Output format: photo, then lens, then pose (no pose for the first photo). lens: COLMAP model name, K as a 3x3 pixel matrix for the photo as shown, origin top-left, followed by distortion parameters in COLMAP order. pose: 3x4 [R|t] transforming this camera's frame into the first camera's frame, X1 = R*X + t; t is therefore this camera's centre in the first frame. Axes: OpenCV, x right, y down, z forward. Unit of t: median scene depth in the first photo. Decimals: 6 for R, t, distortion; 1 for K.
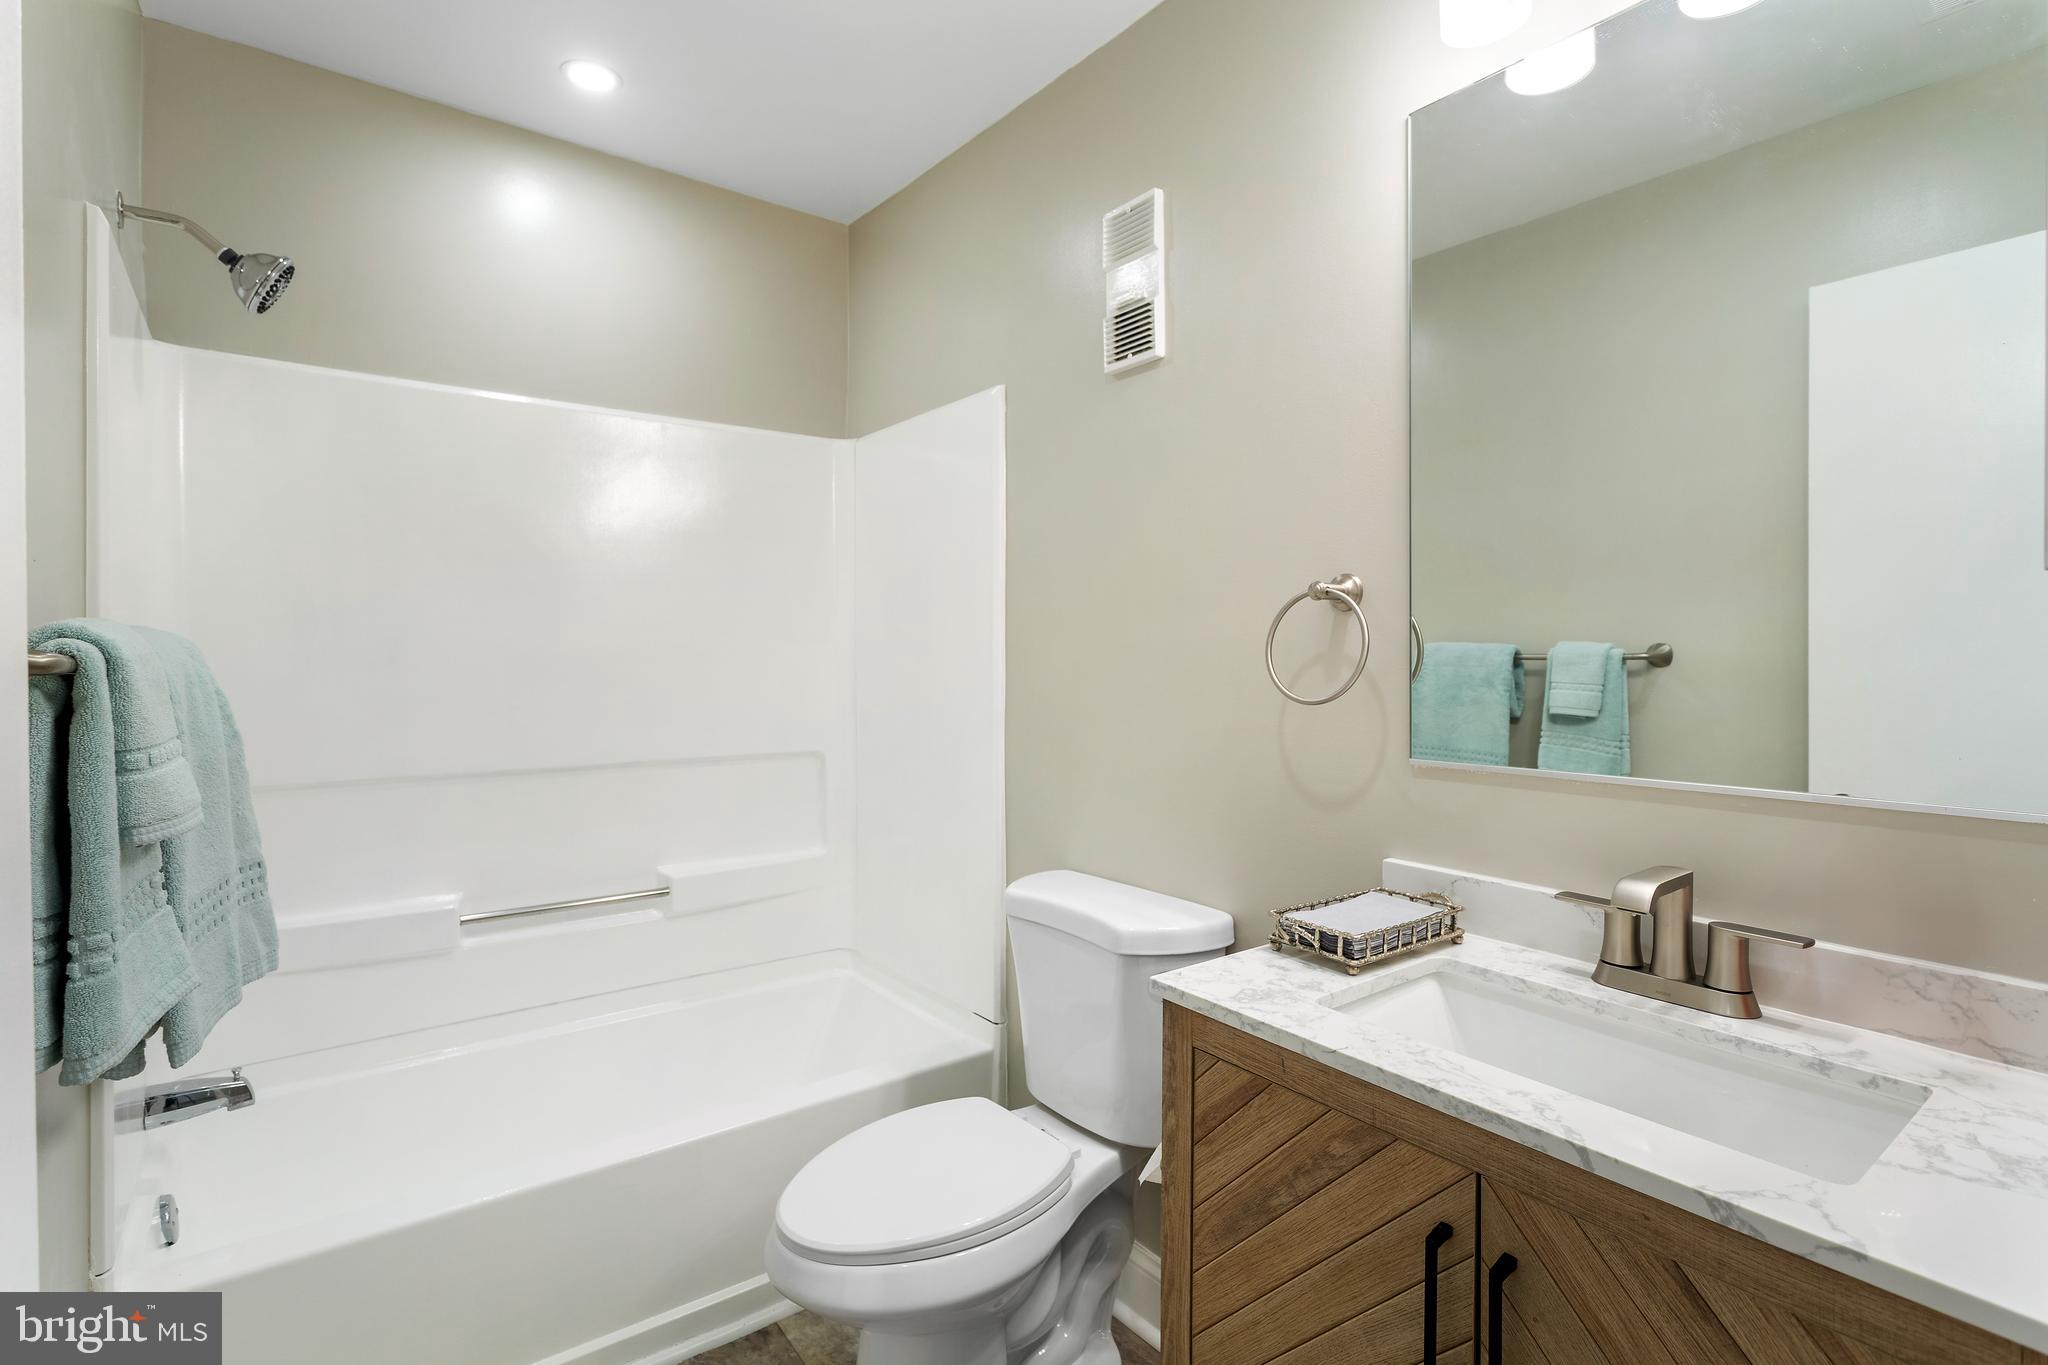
lens RADIAL K [[969.9, 0, 1024.4], [0, 969.9, 669.5], [0, 0, 1]] dist [-0.000692, 0.001405]
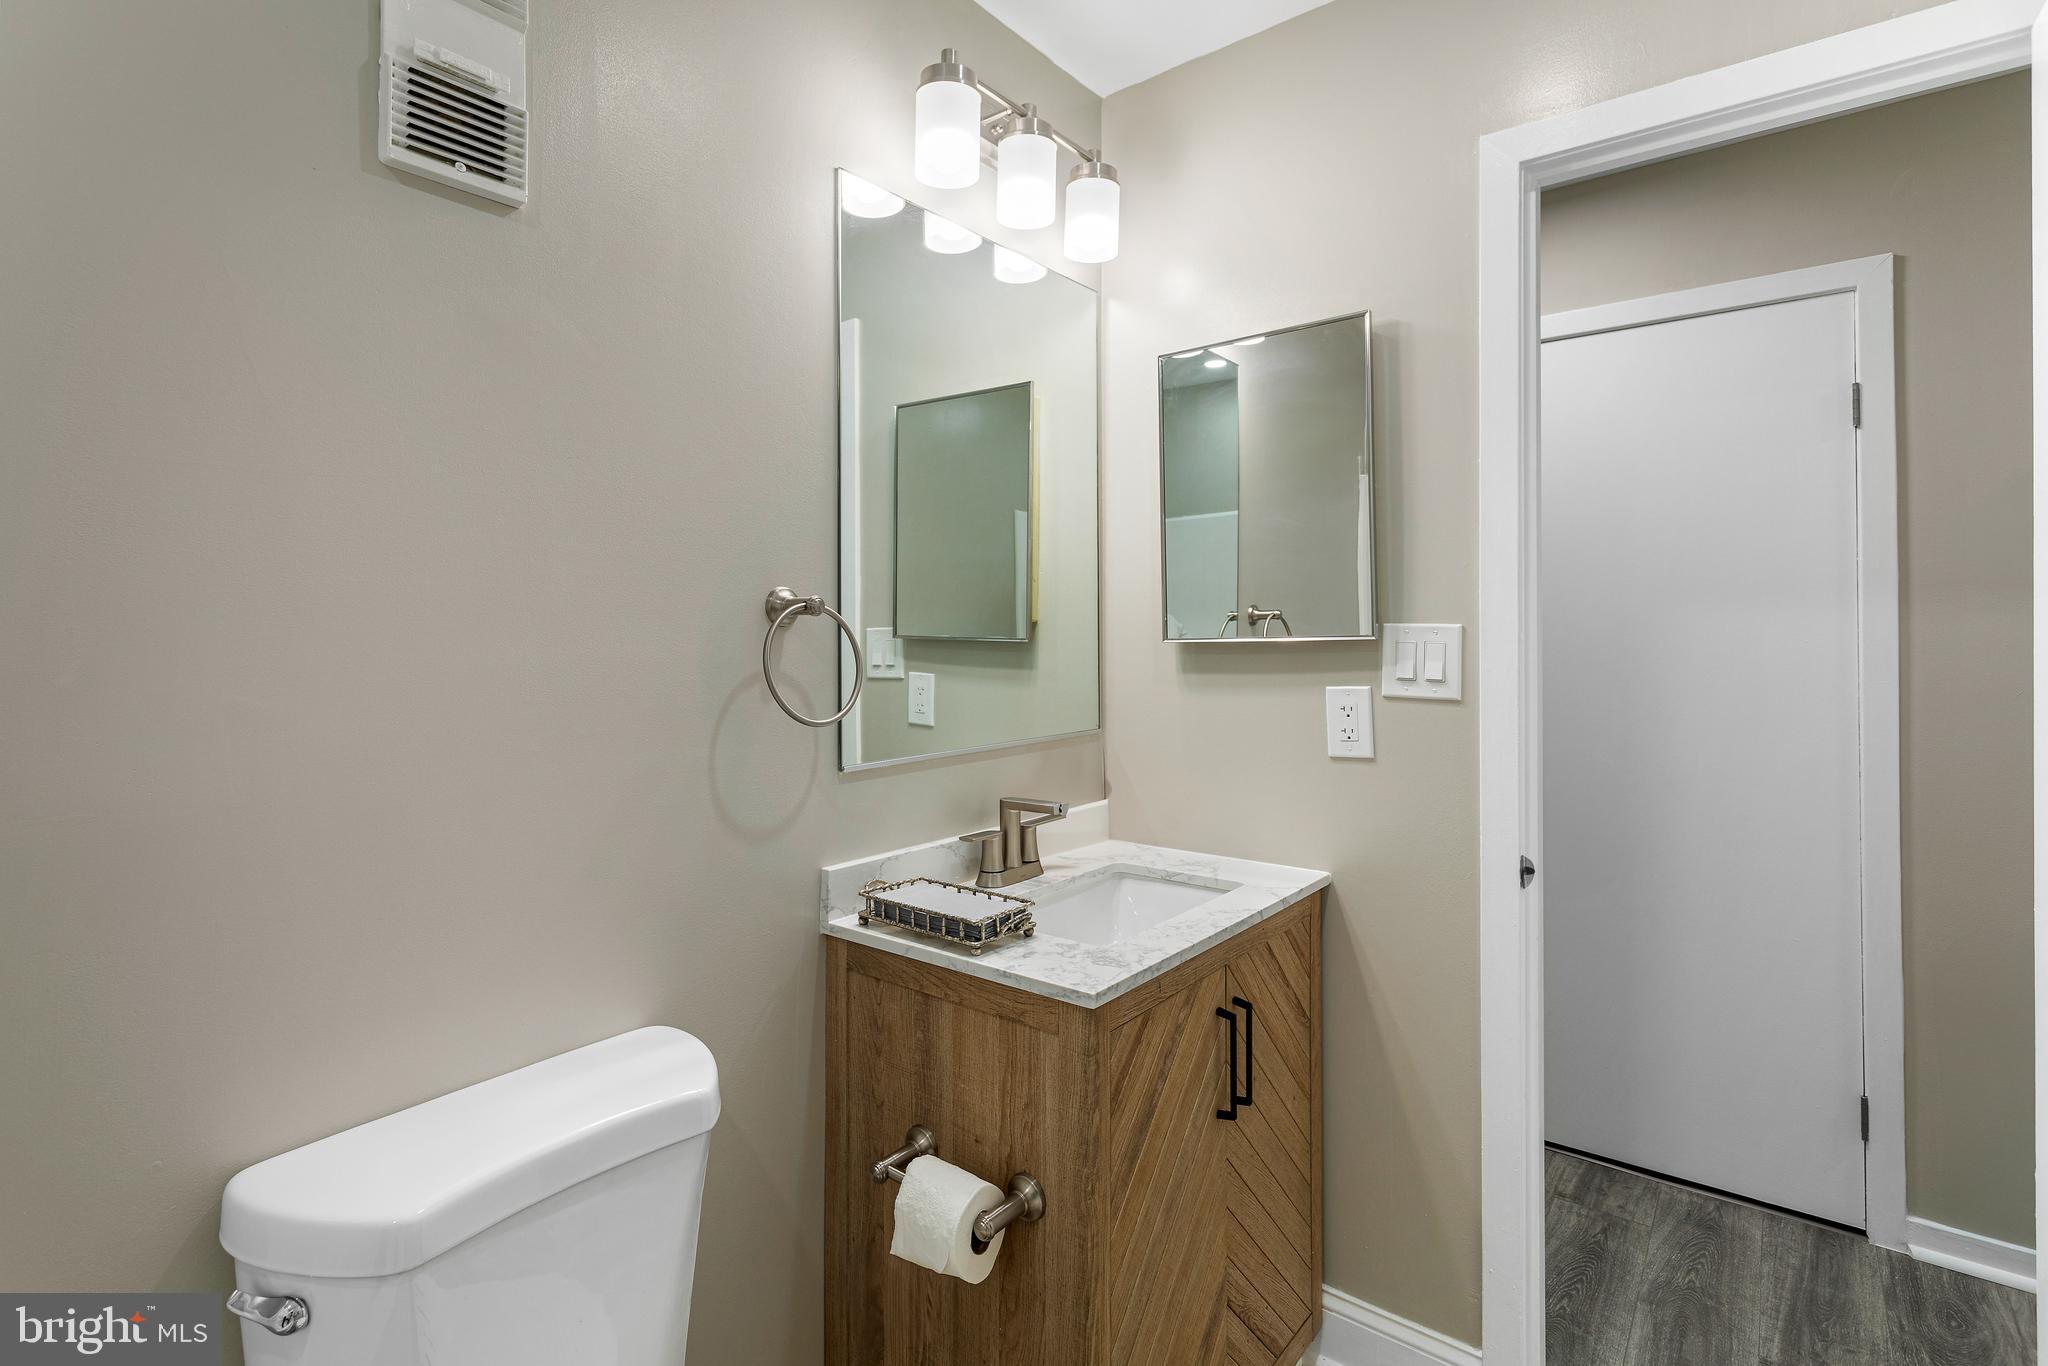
lens RADIAL K [[969.9, 0, 1015.4], [0, 969.9, 623.0], [0, 0, 1]] dist [-0.000692, 0.001405]
pose [[-0.246967, 0.010493, 0.968967, -0.897615], [0.015116, 0.999861, -0.006975, -0.073110], [-0.968906, 0.012924, -0.247091, 1.405628]]
